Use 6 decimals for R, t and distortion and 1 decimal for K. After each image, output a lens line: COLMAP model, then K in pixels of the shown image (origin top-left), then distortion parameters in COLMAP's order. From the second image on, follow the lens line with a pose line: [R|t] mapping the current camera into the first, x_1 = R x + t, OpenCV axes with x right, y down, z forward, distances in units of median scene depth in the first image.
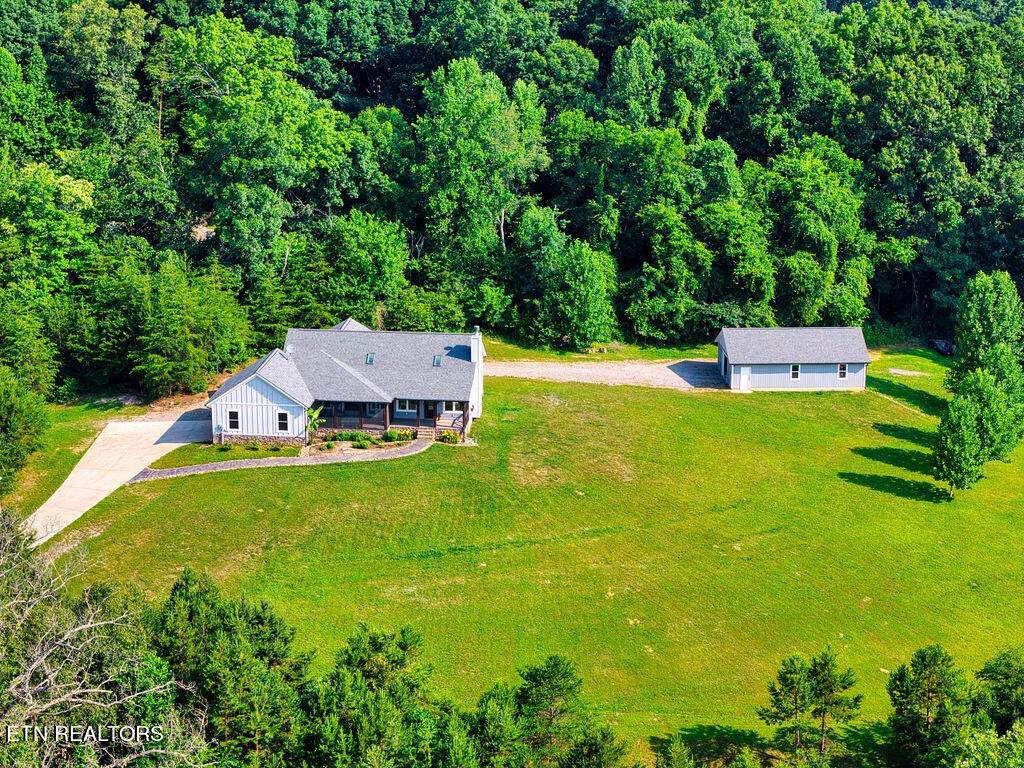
lens RADIAL K [[2044.5, 0, 512.0], [0, 2044.5, 384.0], [0, 0, 1]] dist [-0.192468, 0.254924]
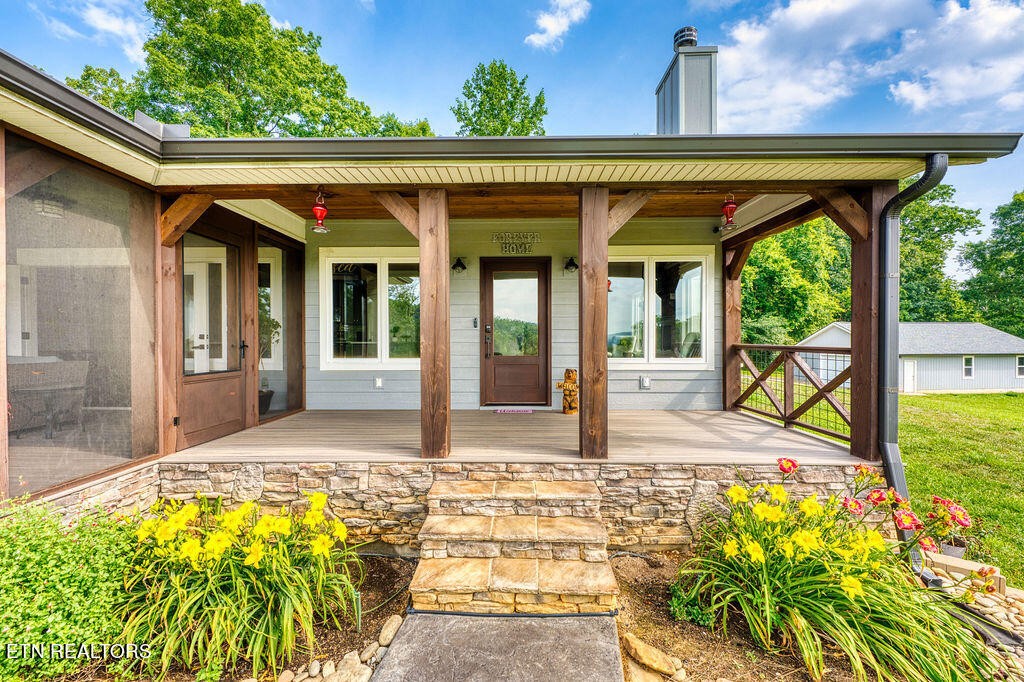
lens RADIAL K [[415.4, 0, 512.5], [0, 415.4, 344.4], [0, 0, 1]] dist [0.001936, -0.000282]
pose [[0.996620, -0.007539, 0.081806, -0.038632], [0.027271, 0.969676, -0.242869, 0.018327], [-0.077494, 0.244279, 0.966603, 0.865600]]
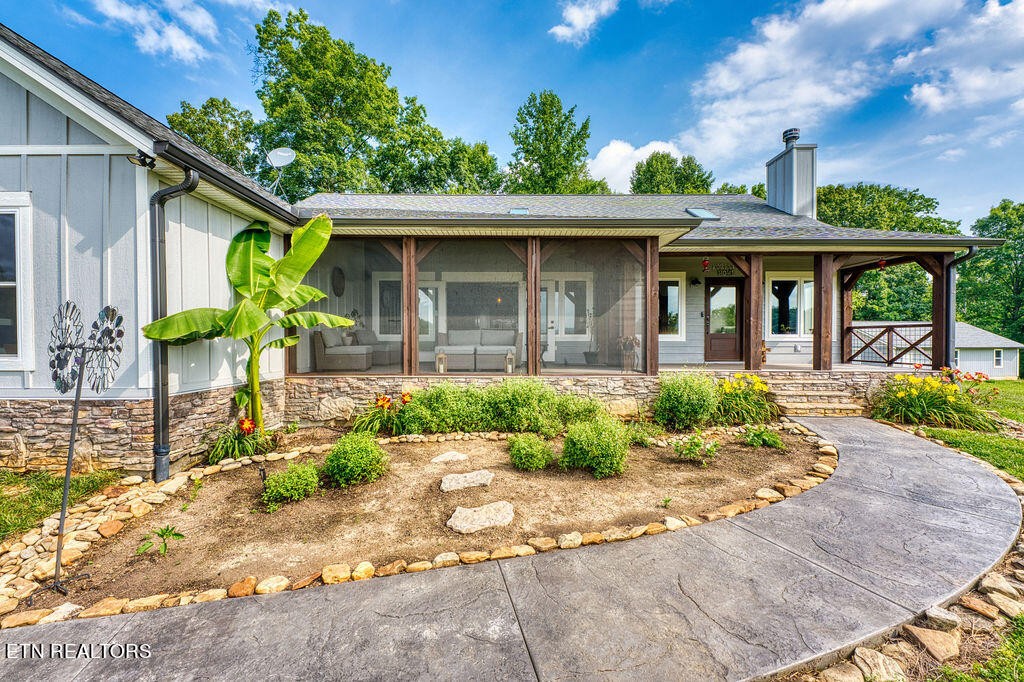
lens RADIAL K [[409.9, 0, 512.5], [0, 409.9, 345.2], [0, 0, 1]] dist [0.000728, -0.000153]
pose [[0.994981, -0.006225, 0.099867, -0.070592], [0.030289, 0.969974, -0.241315, 0.025710], [-0.095366, 0.243128, 0.965295, 0.845525]]
